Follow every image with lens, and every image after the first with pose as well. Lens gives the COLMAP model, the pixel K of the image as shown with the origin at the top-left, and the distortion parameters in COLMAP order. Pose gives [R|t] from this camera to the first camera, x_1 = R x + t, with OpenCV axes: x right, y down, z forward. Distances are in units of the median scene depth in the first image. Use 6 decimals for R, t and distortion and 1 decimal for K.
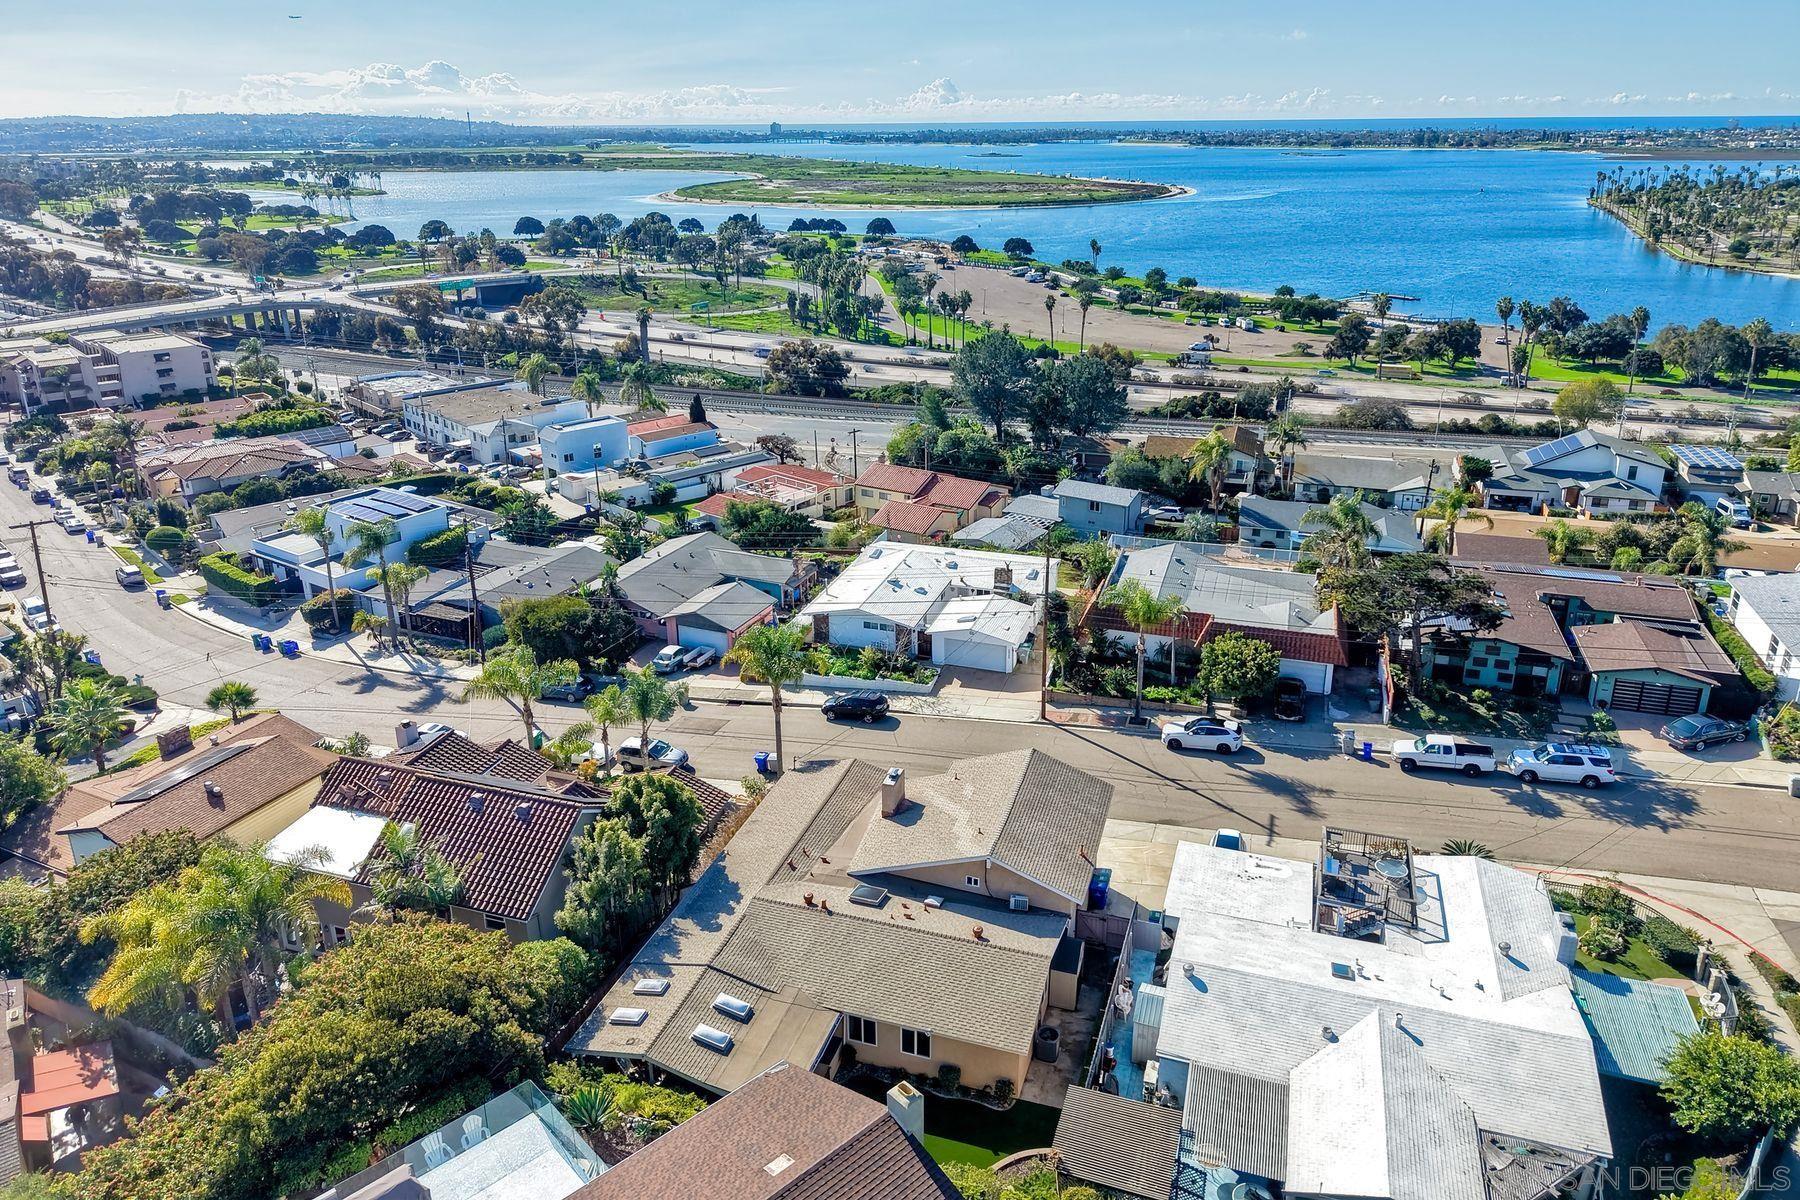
lens RADIAL K [[1148.3, 0, 900.0], [0, 1148.3, 600.0], [0, 0, 1]] dist [0.060834, -0.065484]
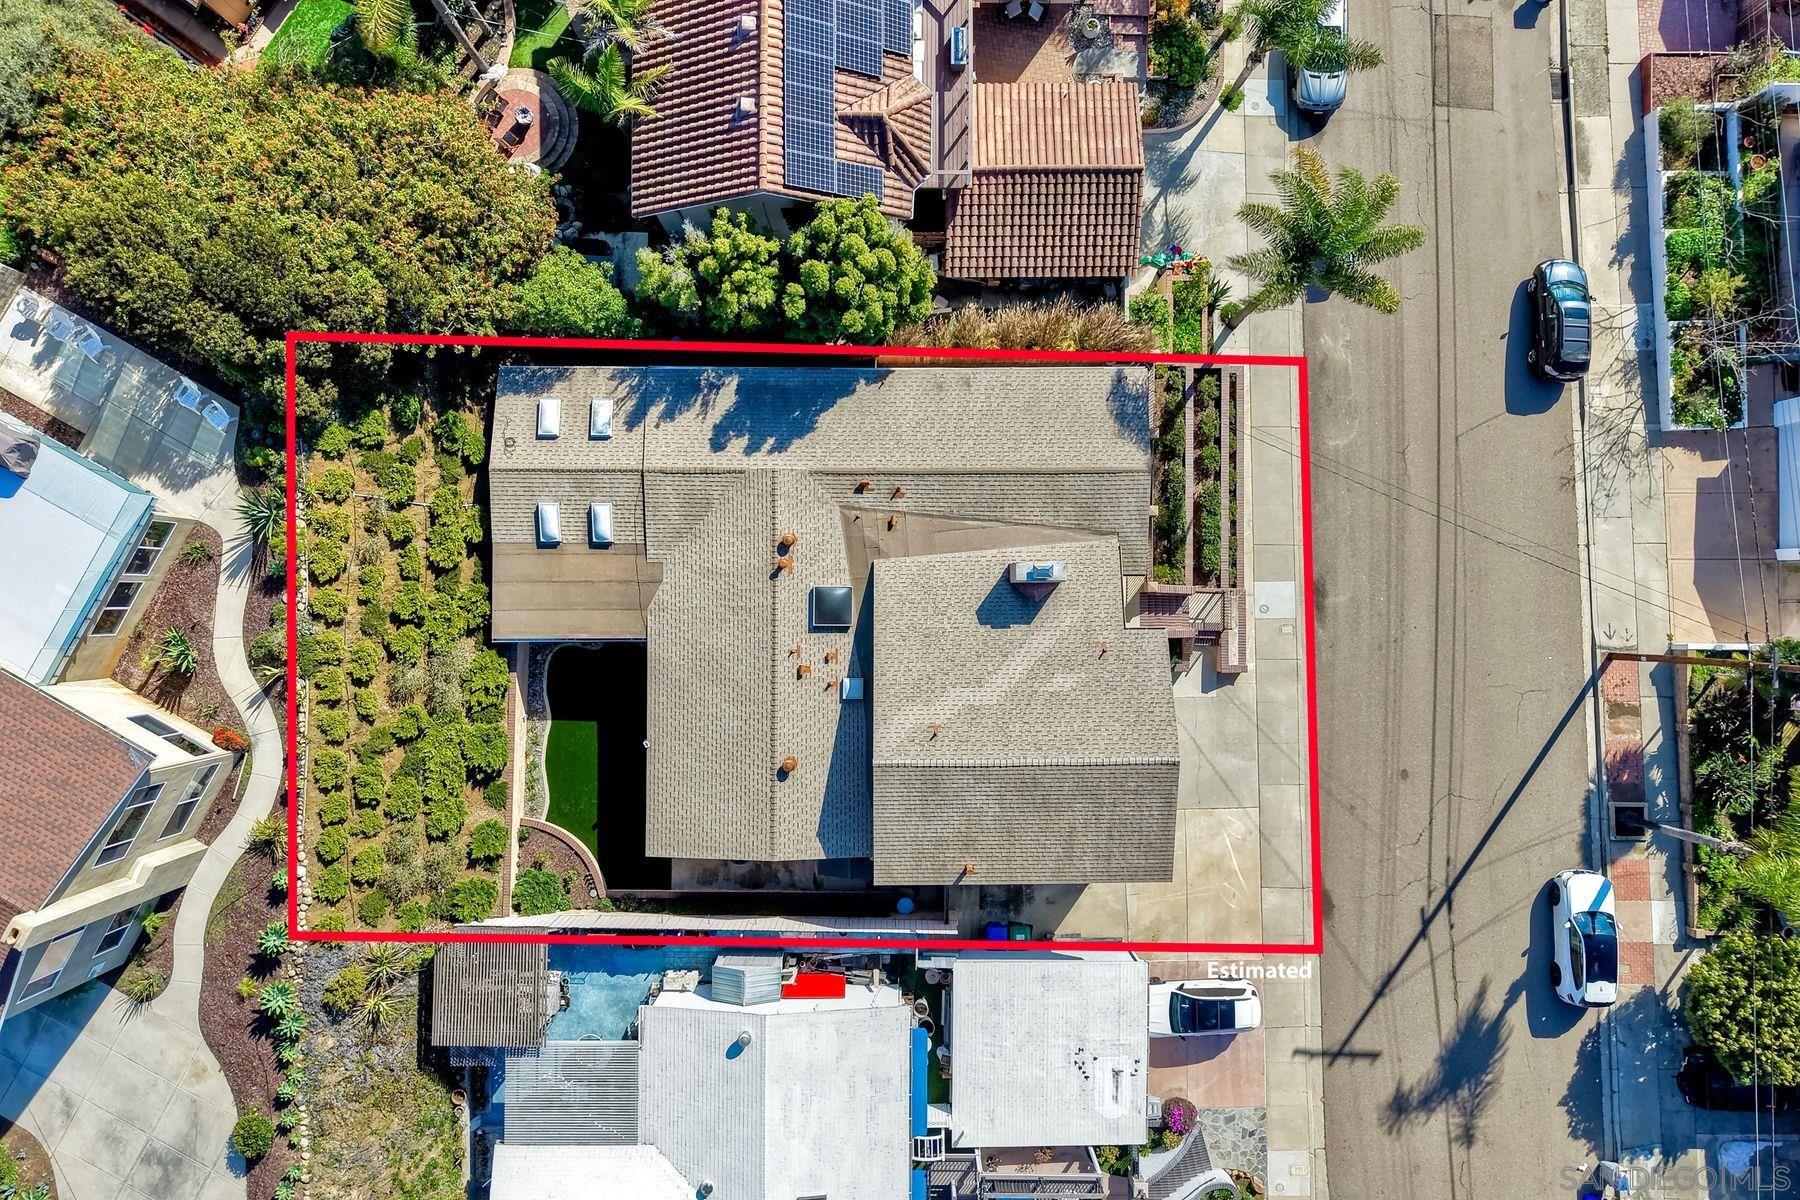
lens RADIAL K [[1148.3, 0, 900.0], [0, 1148.3, 600.0], [0, 0, 1]] dist [0.060834, -0.065484]
pose [[0.313401, 0.949551, -0.011502, -0.006074], [-0.376760, 0.135450, 0.916354, -0.327647], [0.871683, -0.282853, 0.400203, 0.516012]]
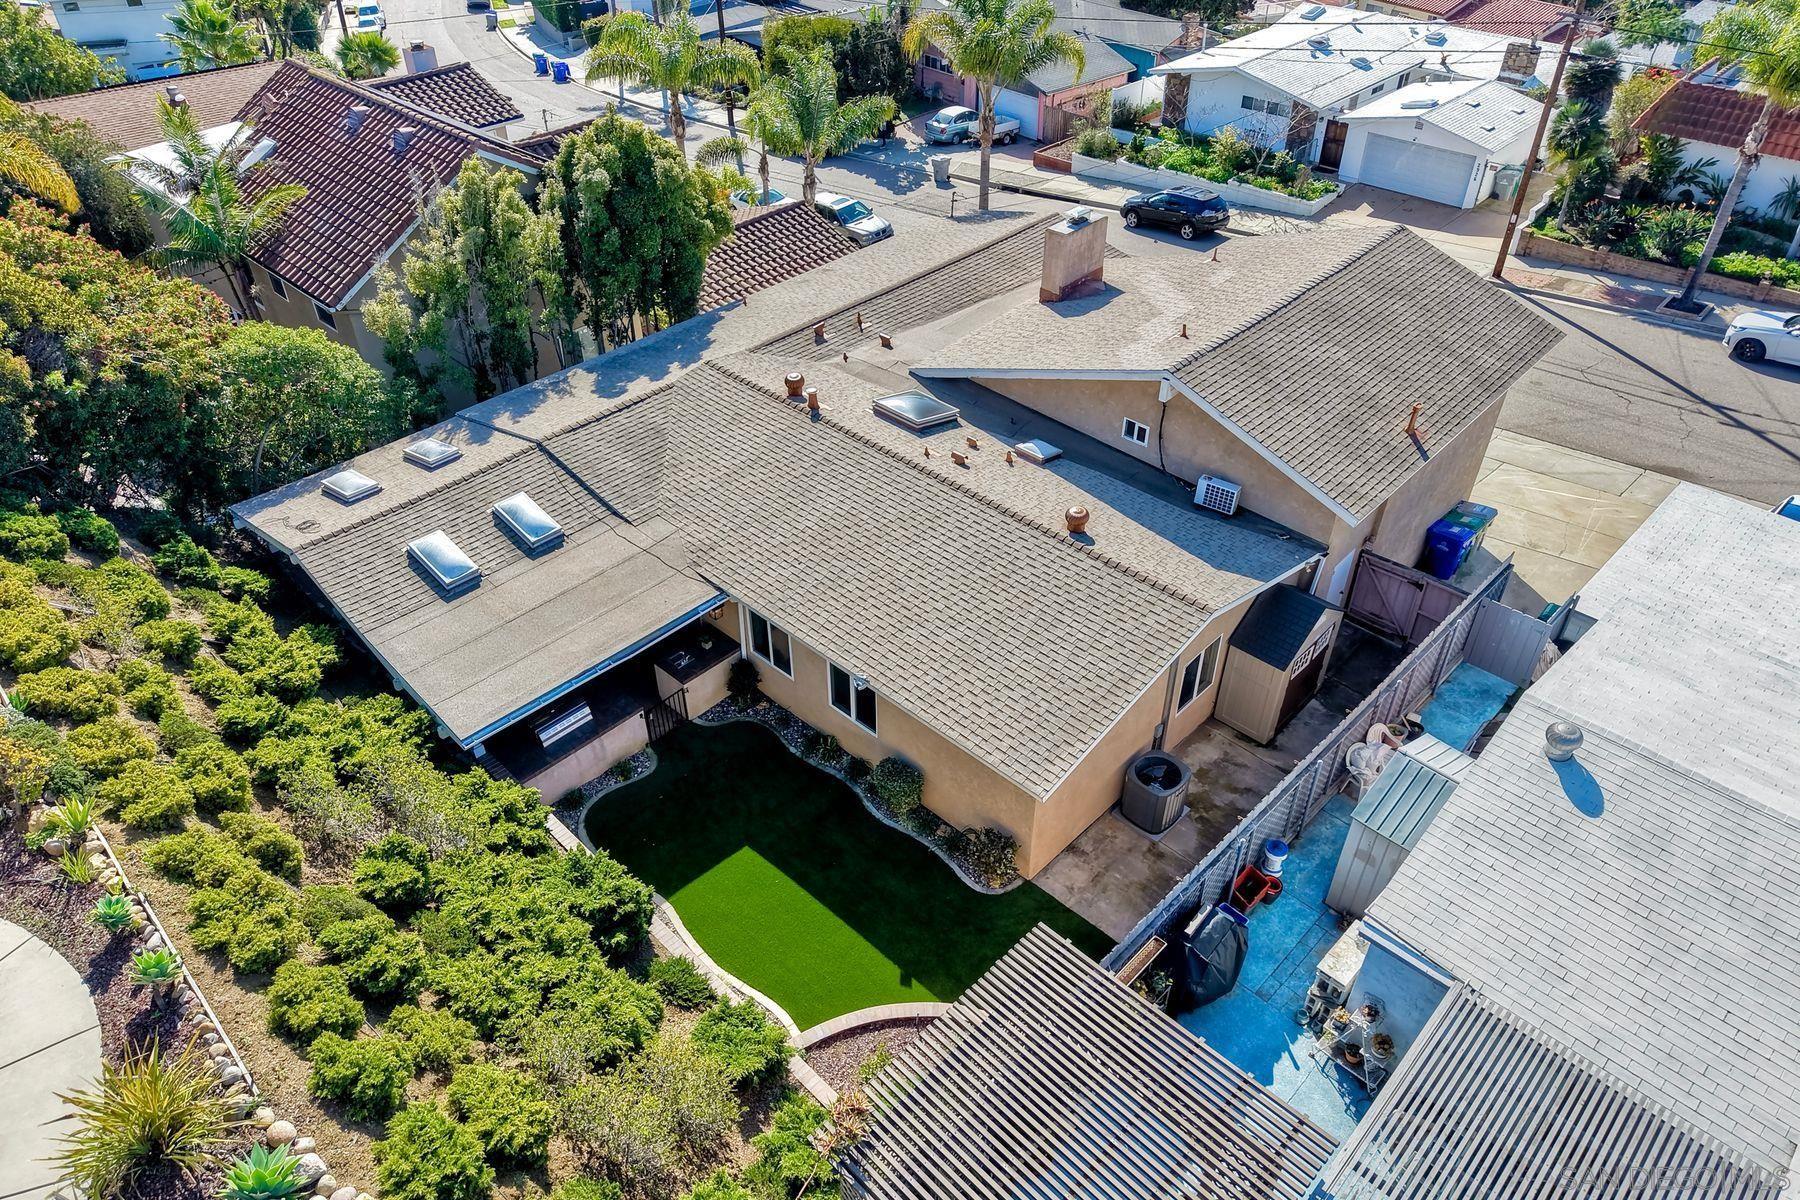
lens RADIAL K [[1148.3, 0, 900.0], [0, 1148.3, 600.0], [0, 0, 1]] dist [0.060834, -0.065484]
pose [[0.900896, 0.266776, -0.342371, 0.110041], [-0.153710, 0.933784, 0.323142, 0.123333], [0.405907, -0.238492, 0.882248, 0.385285]]
